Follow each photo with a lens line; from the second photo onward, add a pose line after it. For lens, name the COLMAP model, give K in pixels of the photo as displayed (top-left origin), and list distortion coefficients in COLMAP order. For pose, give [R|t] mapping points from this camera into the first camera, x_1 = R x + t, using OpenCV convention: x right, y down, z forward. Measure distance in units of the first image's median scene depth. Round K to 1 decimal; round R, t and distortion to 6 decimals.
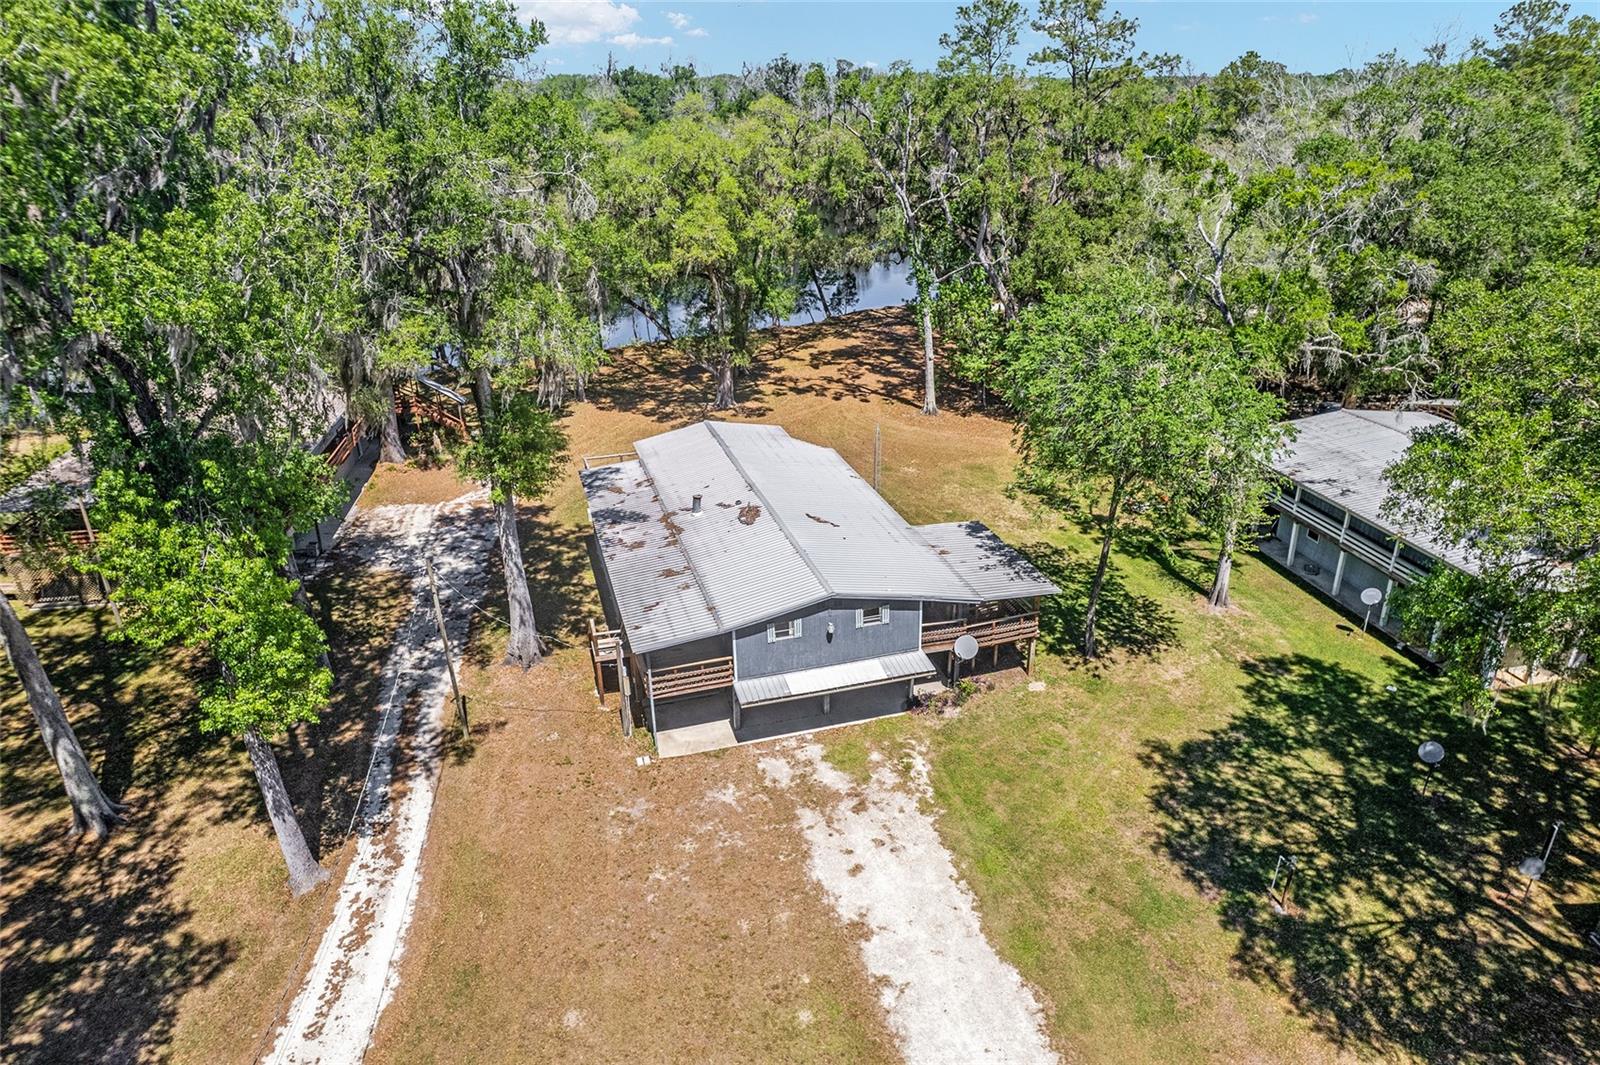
lens RADIAL K [[1027.1, 0, 800.0], [0, 1027.1, 532.5], [0, 0, 1]] dist [-0.054379, 0.001683]
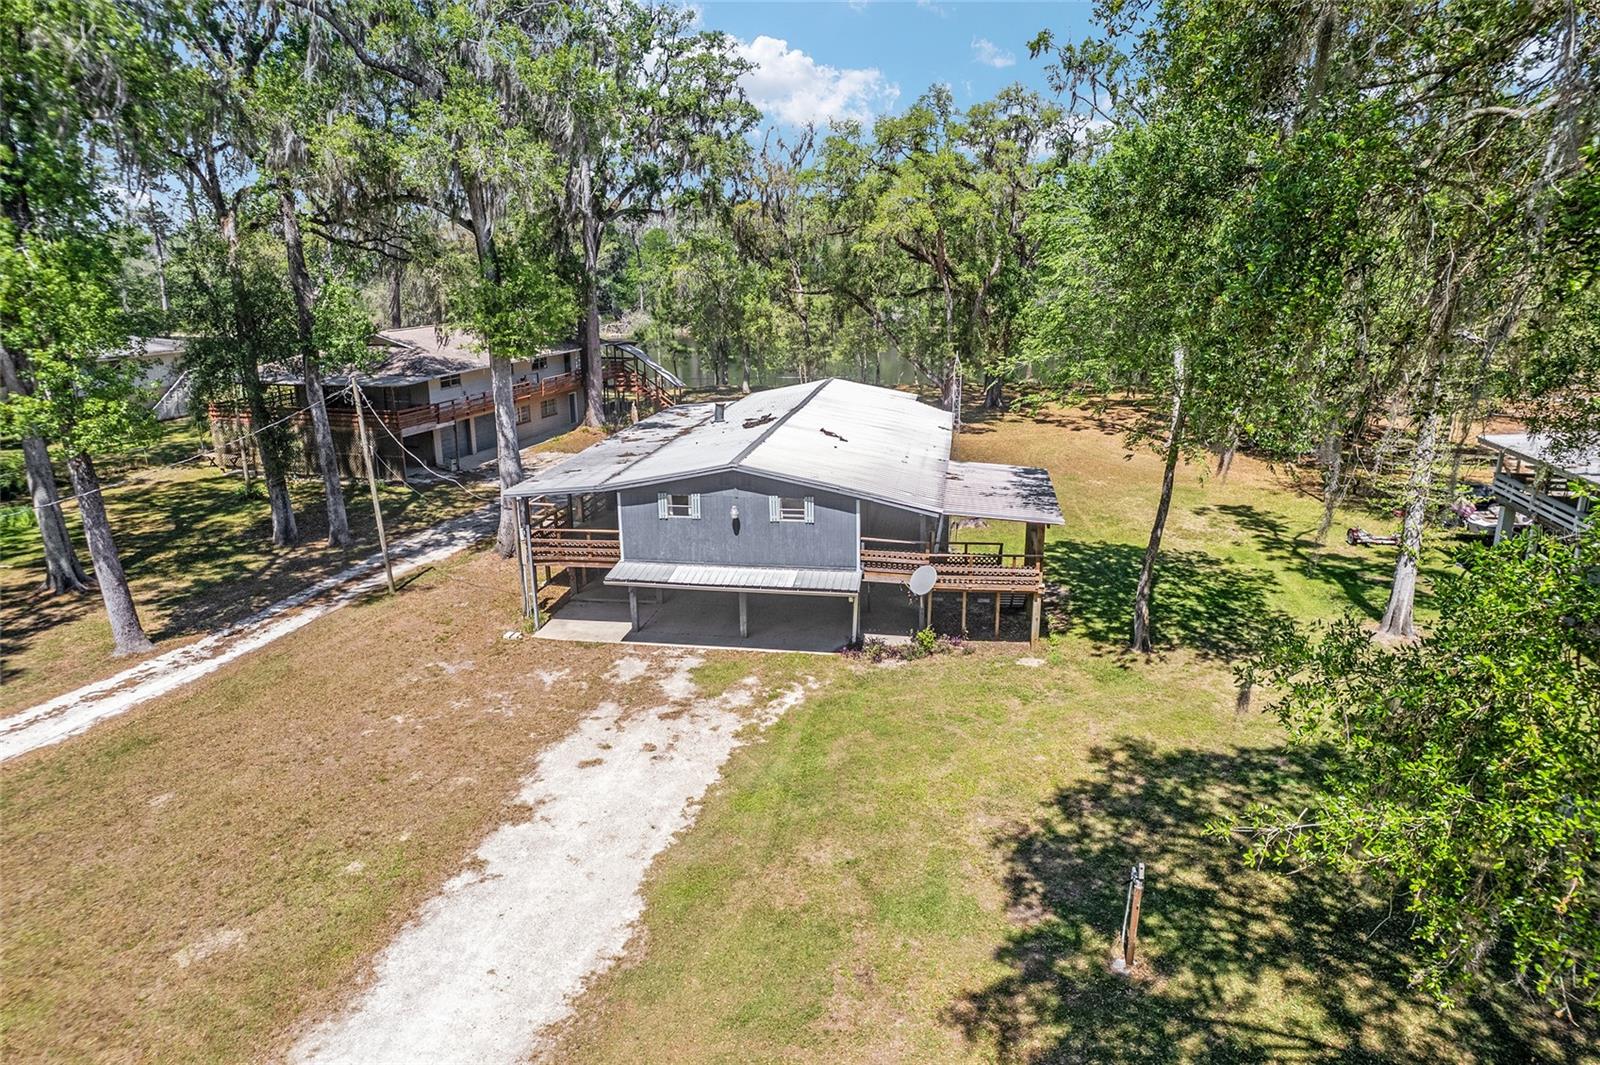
lens RADIAL K [[1024.6, 0, 800.0], [0, 1024.6, 532.5], [0, 0, 1]] dist [-0.065705, 0.044909]
pose [[0.899287, 0.123050, -0.419692, 0.422353], [-0.182449, 0.977668, -0.104296, 0.186445], [0.397486, 0.170364, 0.901655, 0.309438]]
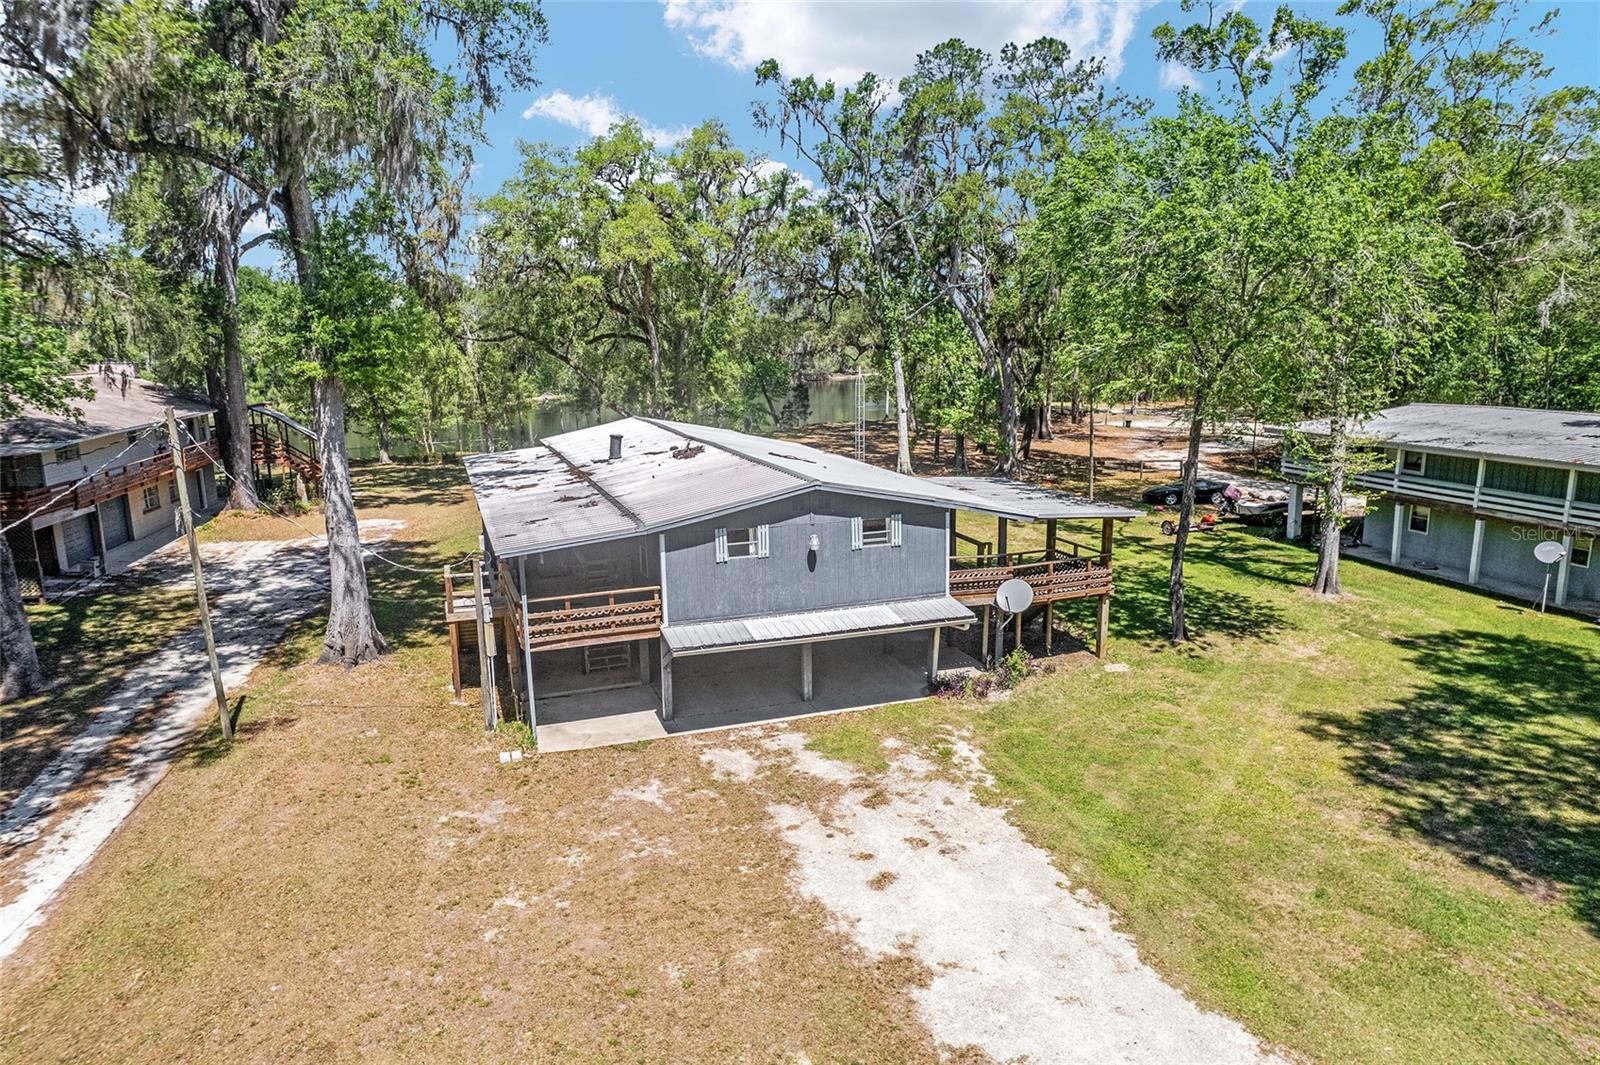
lens RADIAL K [[1024.4, 0, 805.8], [0, 1024.4, 548.9], [0, 0, 1]] dist [-0.085934, 0.073513]
pose [[0.998059, -0.007116, 0.061867, -0.015349], [0.019648, 0.978689, -0.204407, 0.232569], [-0.059094, 0.205226, 0.976929, 0.383905]]
